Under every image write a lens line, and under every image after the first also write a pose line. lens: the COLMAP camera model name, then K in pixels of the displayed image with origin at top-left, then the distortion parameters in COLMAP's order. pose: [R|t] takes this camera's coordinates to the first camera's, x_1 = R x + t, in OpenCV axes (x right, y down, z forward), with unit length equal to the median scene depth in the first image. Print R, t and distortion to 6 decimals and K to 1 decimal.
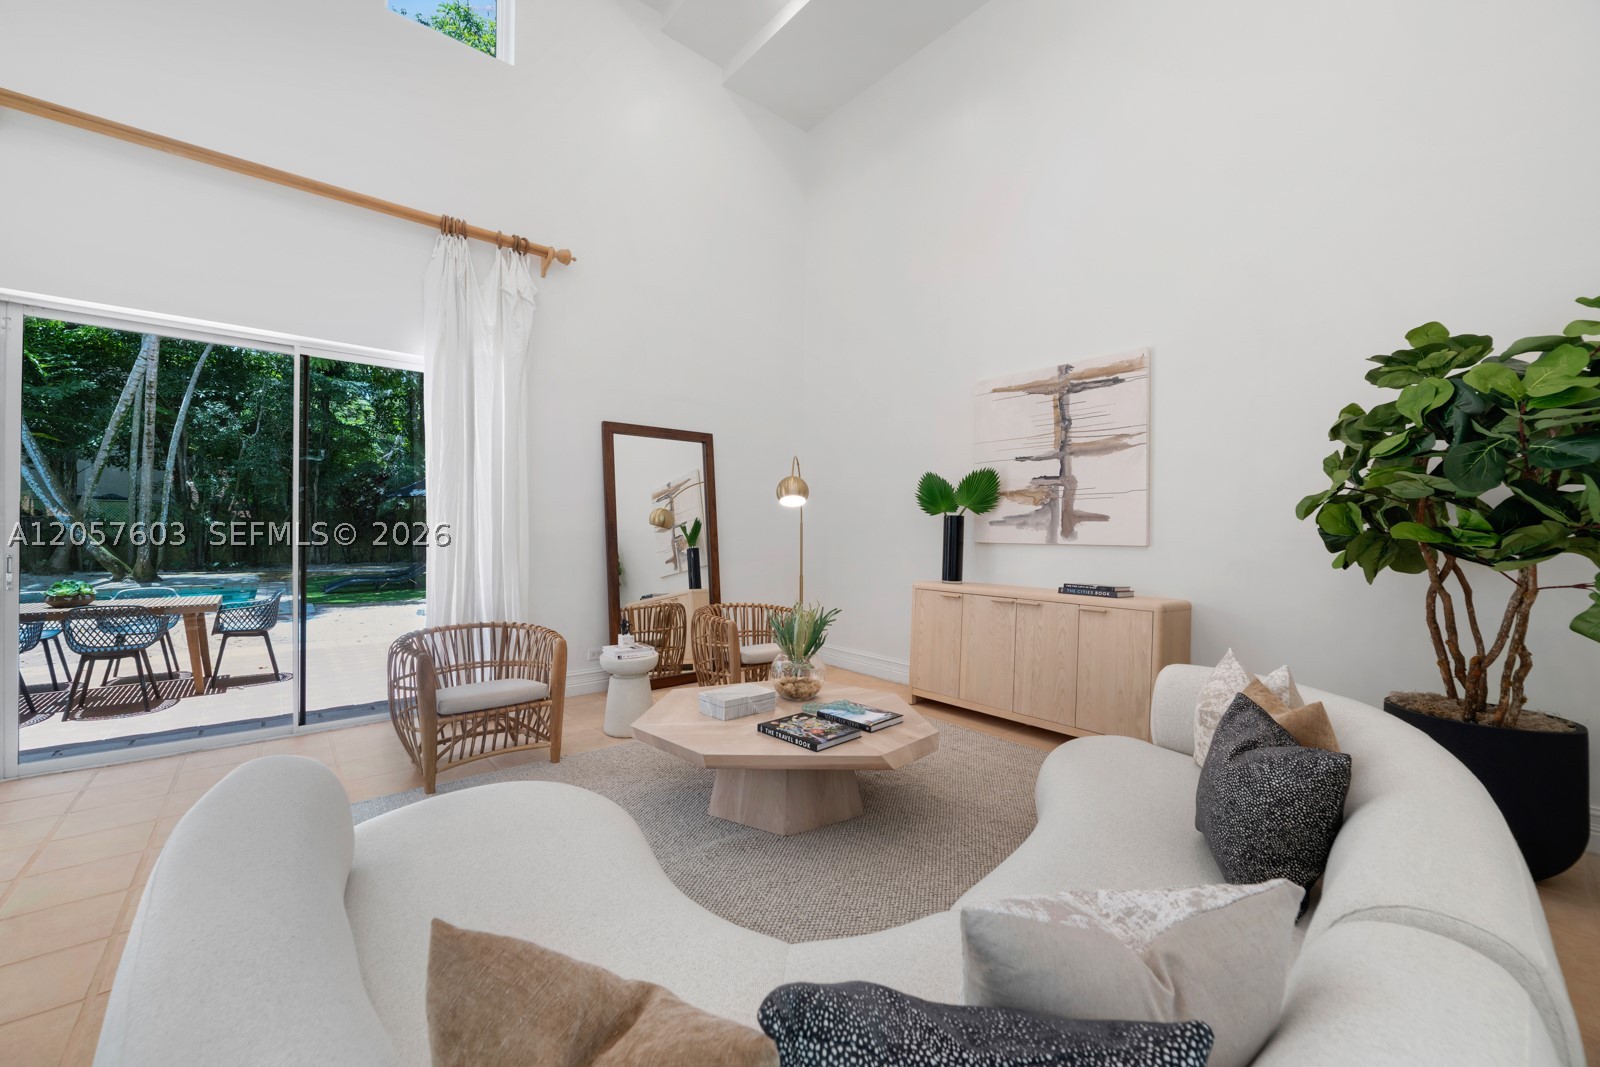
lens RADIAL K [[615.5, 0, 786.3], [0, 615.5, 535.5], [0, 0, 1]] dist [-0.024825, 0.006757]
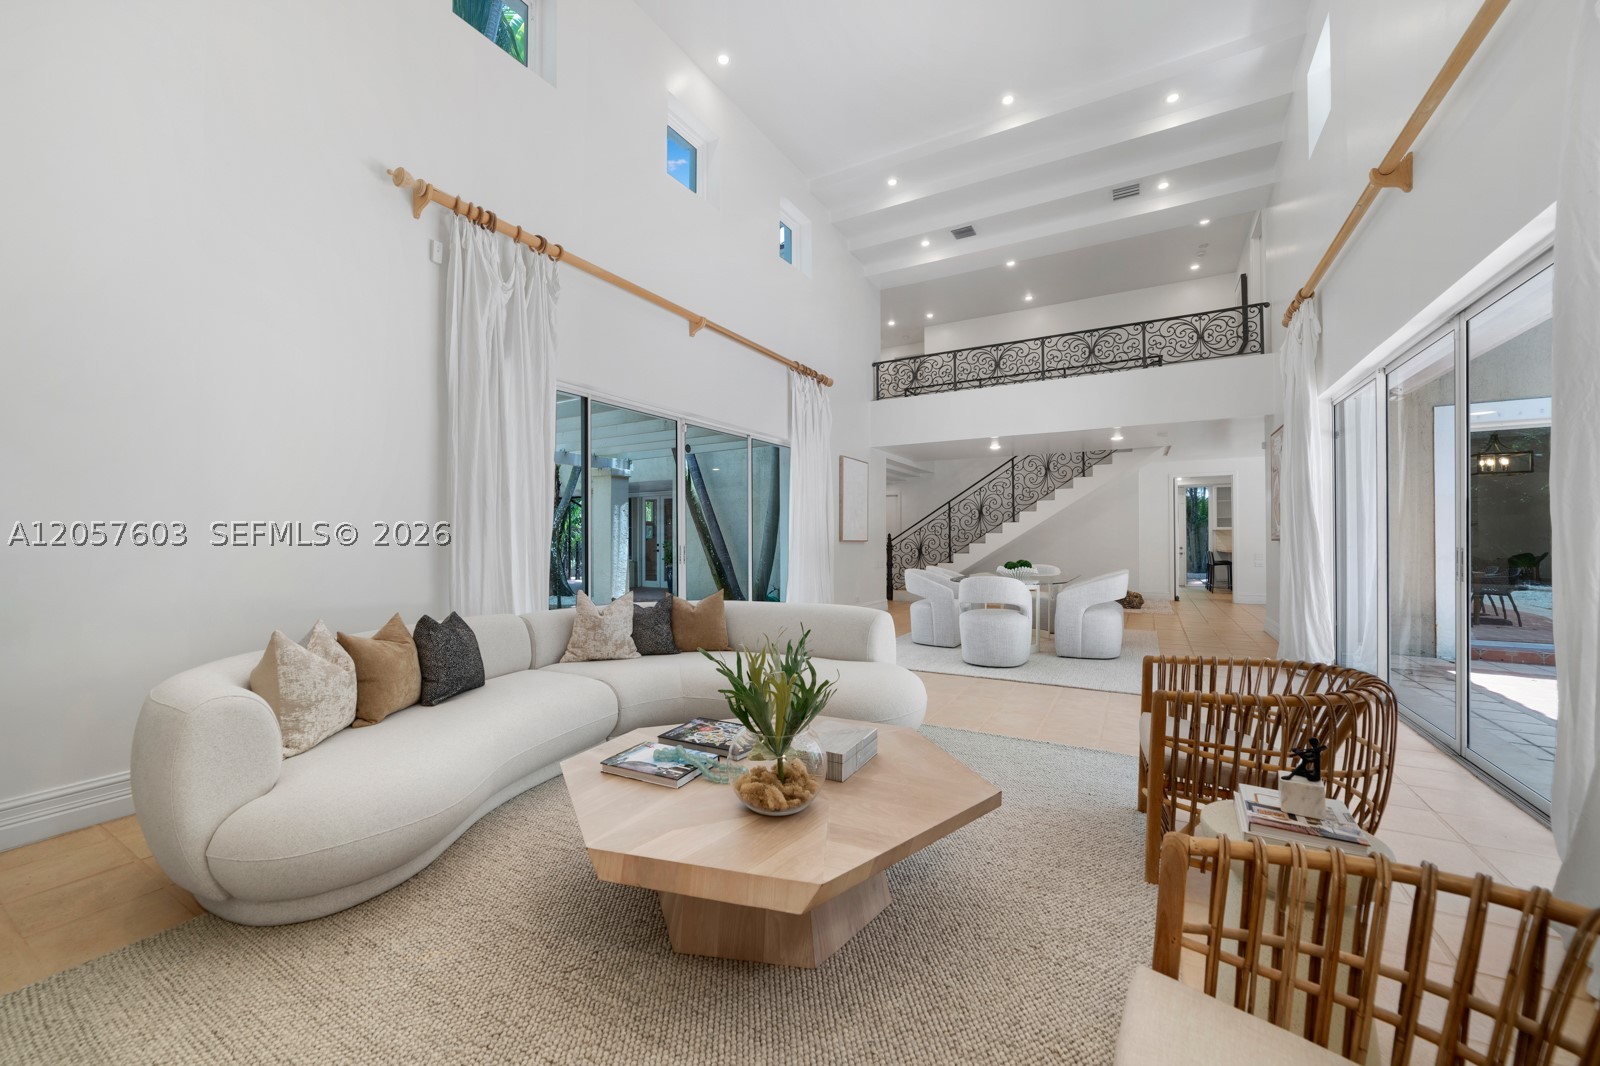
lens RADIAL K [[618.7, 0, 800.0], [0, 618.7, 533.0], [0, 0, 1]] dist [-0.010072, 0.006307]
pose [[-0.935742, -0.008162, -0.352592, 0.156846], [-0.006592, 0.999962, -0.005652, 0.014155], [0.352625, -0.002965, -0.935760, 1.207834]]
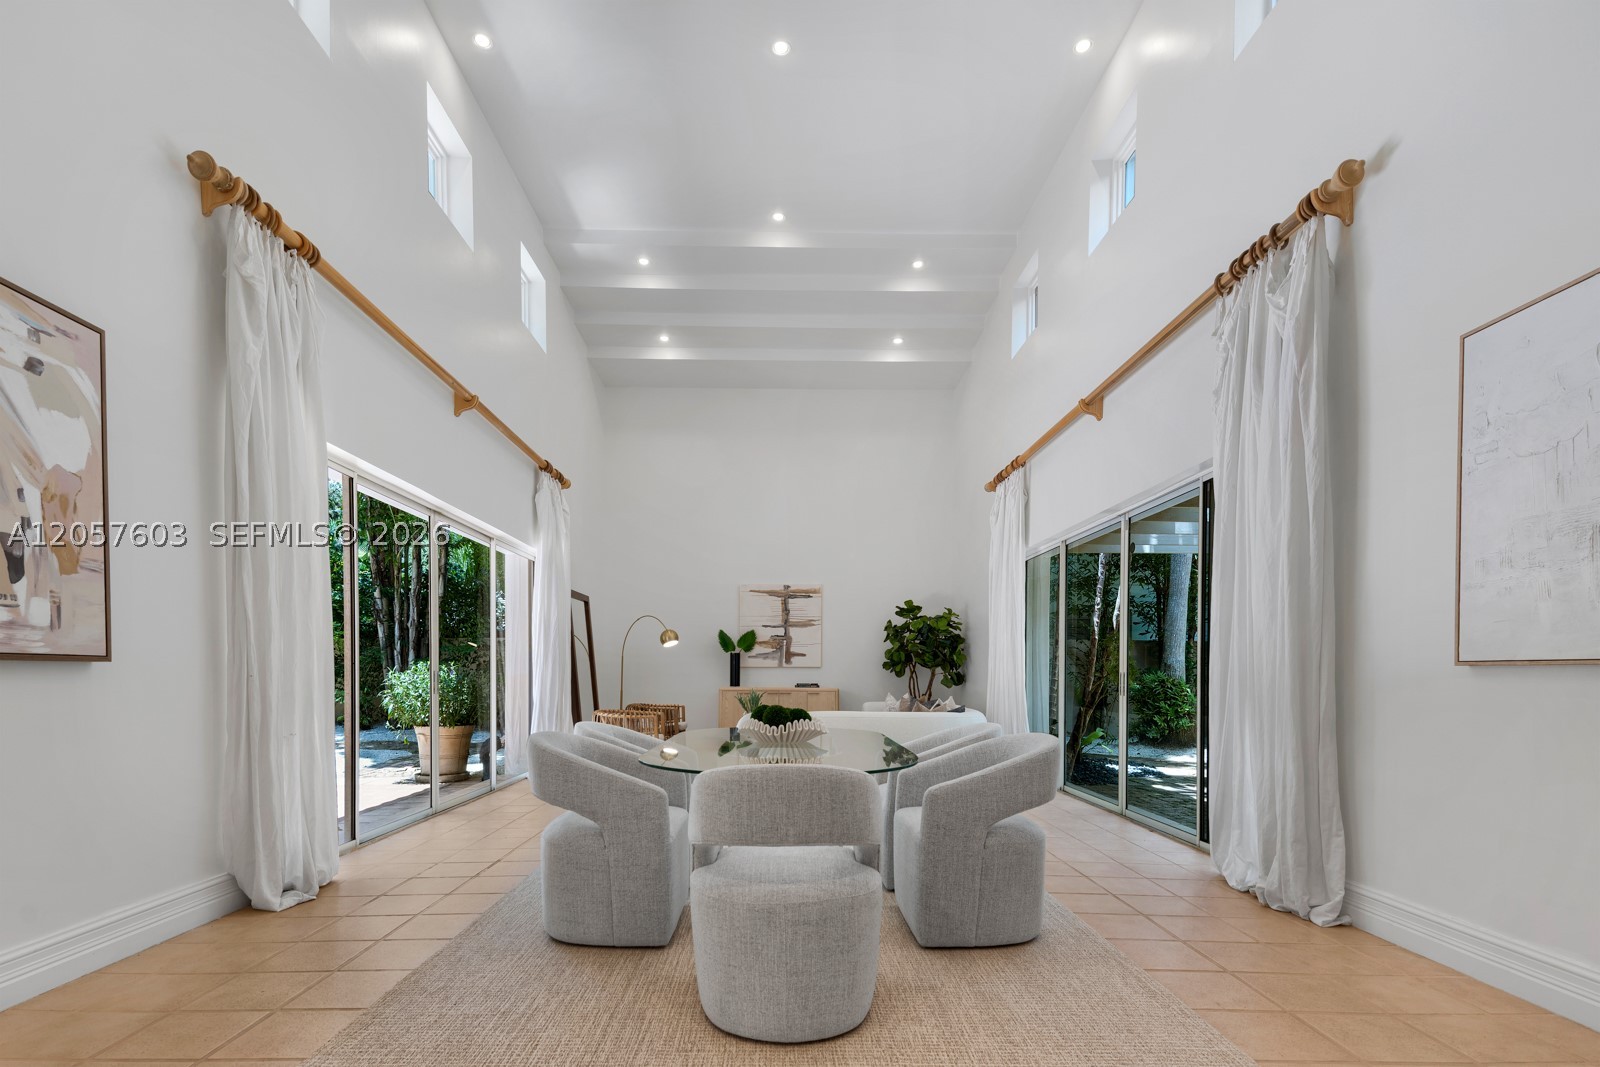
lens RADIAL K [[765.4, 0, 782.9], [0, 765.4, 677.0], [0, 0, 1]] dist [0.041746, -0.000443]
pose [[0.636437, -0.010267, 0.771260, -1.700122], [0.008102, 0.999945, 0.006626, 0.032820], [-0.771286, 0.002032, 0.636486, -0.747772]]
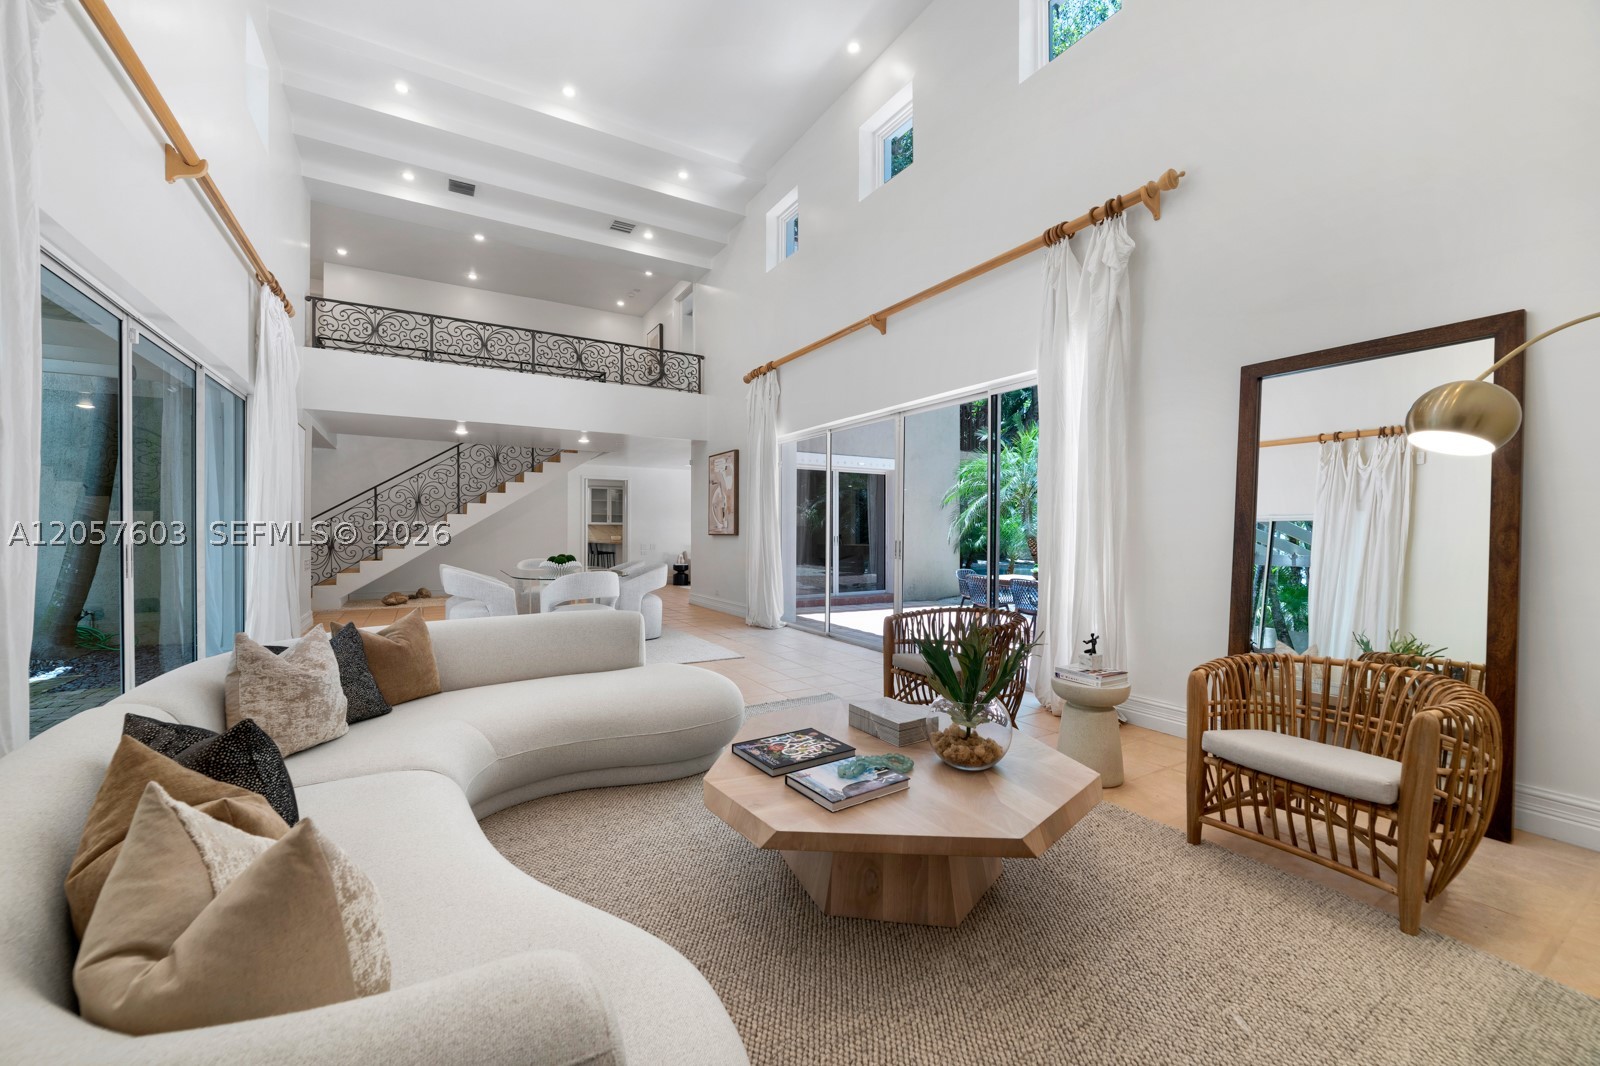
lens RADIAL K [[615.5, 0, 786.3], [0, 615.5, 535.0], [0, 0, 1]] dist [-0.024825, 0.006757]
pose [[-0.161440, -0.000832, -0.986882, 0.557891], [-0.011396, 0.999935, 0.001022, 0.012450], [0.986817, 0.011412, -0.161439, 0.715849]]
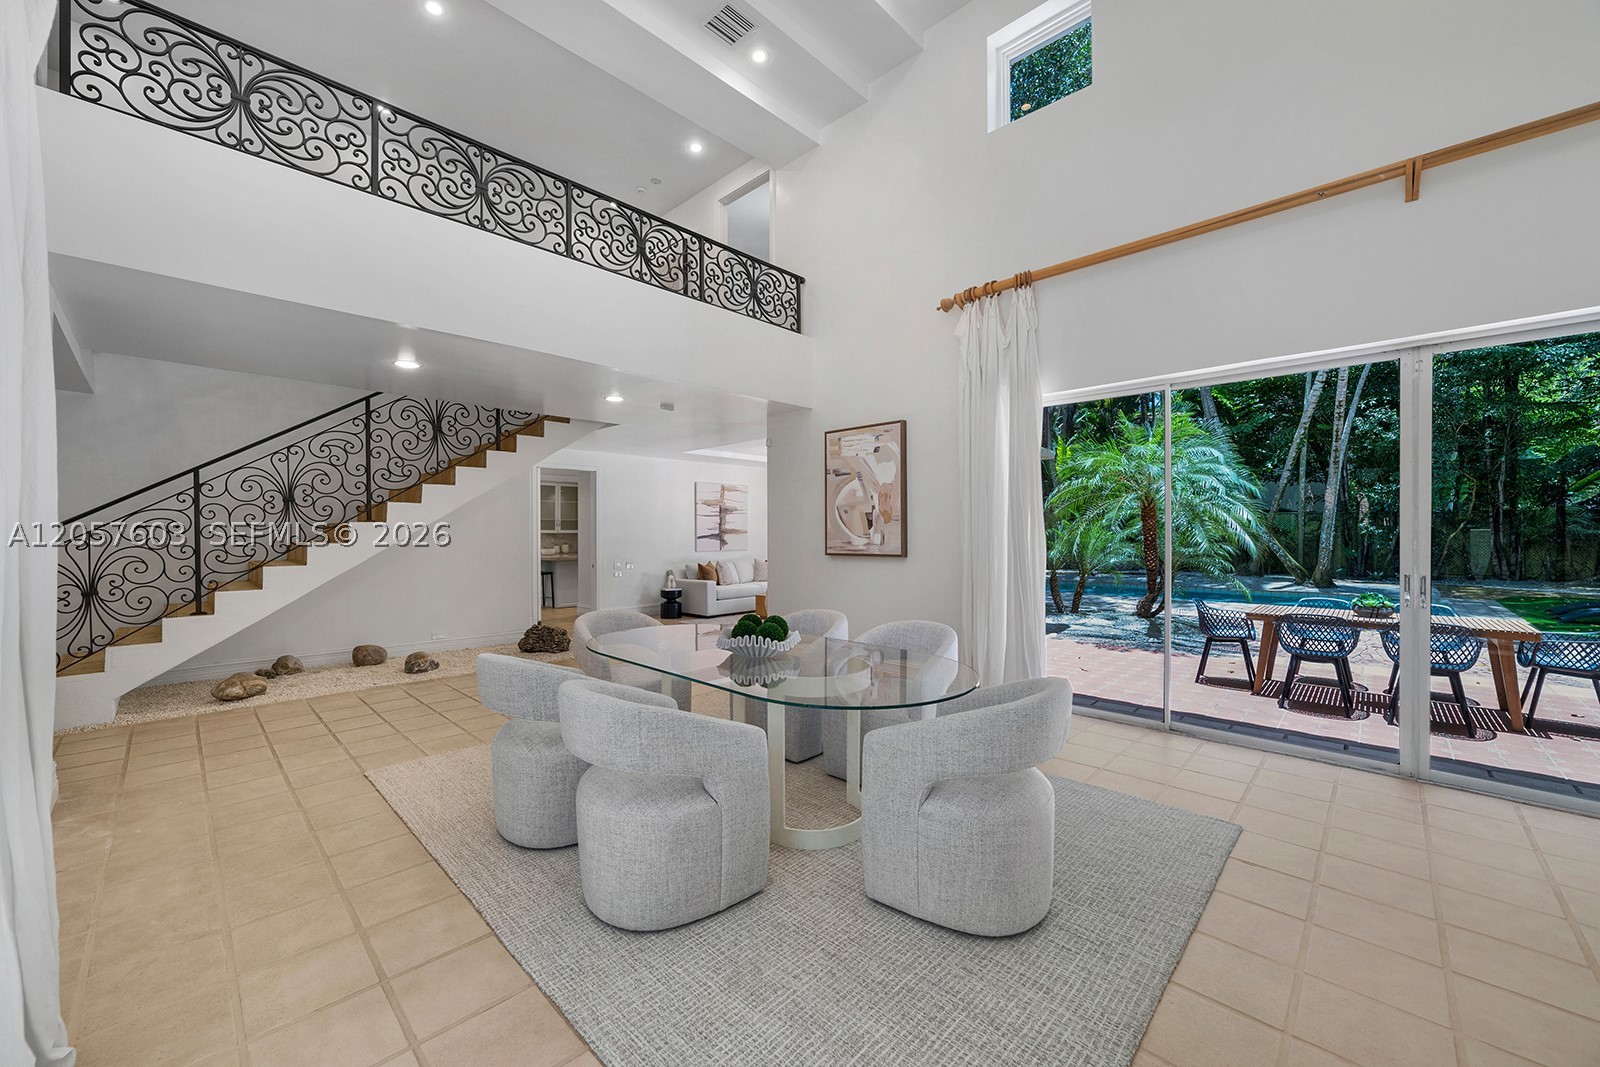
lens RADIAL K [[615.5, 0, 786.3], [0, 615.5, 535.5], [0, 0, 1]] dist [-0.024825, 0.006757]
pose [[0.095485, -0.003016, -0.995426, -0.218701], [-0.005032, 0.999981, -0.003512, -0.023527], [0.995418, 0.005344, 0.095468, -0.191110]]
